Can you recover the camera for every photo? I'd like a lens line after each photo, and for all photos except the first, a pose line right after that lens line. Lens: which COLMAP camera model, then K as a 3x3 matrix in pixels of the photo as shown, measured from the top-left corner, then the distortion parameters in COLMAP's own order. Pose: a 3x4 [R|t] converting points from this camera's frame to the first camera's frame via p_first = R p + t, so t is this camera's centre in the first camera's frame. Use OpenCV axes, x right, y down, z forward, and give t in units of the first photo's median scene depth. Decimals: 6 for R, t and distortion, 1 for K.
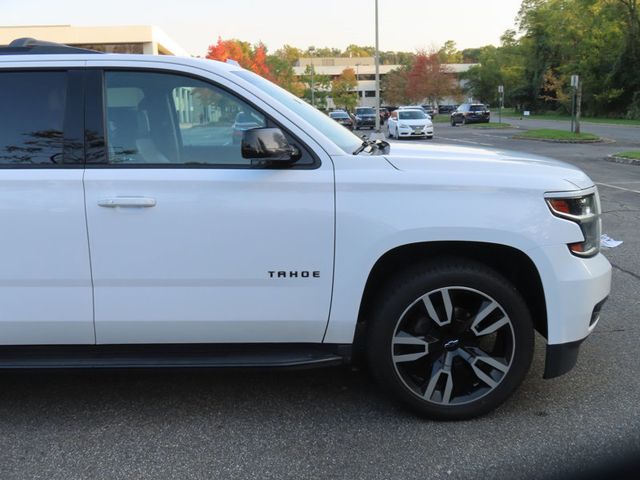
lens RADIAL K [[695.6, 0, 320.0], [0, 695.6, 240.0], [0, 0, 1]] dist [-0.026824, 0.039778]
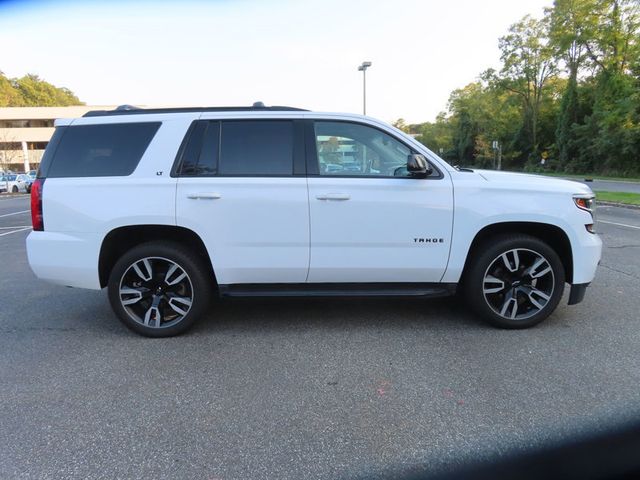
lens RADIAL K [[469.2, 0, 320.0], [0, 469.2, 240.0], [0, 0, 1]] dist [-0.015786, -0.000687]
pose [[0.999924, 0.008503, 0.008906, -0.305246], [-0.008288, 0.999681, -0.023856, 0.075649], [-0.009106, 0.023780, 0.999676, -0.145429]]
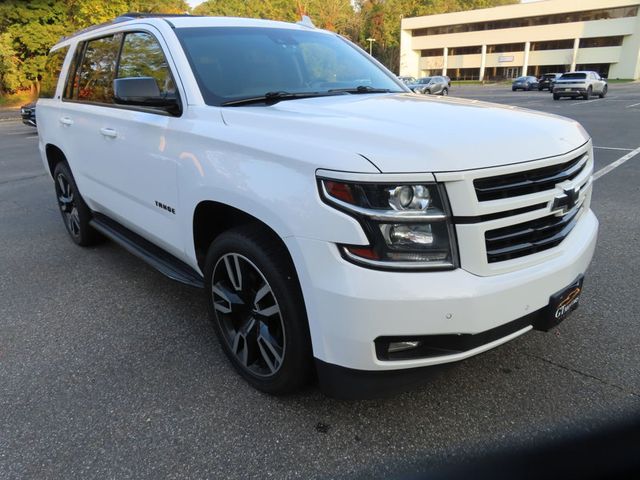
lens RADIAL K [[469.2, 0, 320.0], [0, 469.2, 240.0], [0, 0, 1]] dist [-0.015786, -0.000687]
pose [[0.642470, 0.251845, -0.723745, 0.699517], [-0.121232, 0.965963, 0.228513, -0.107472], [0.756661, -0.059072, 0.651134, 0.658262]]
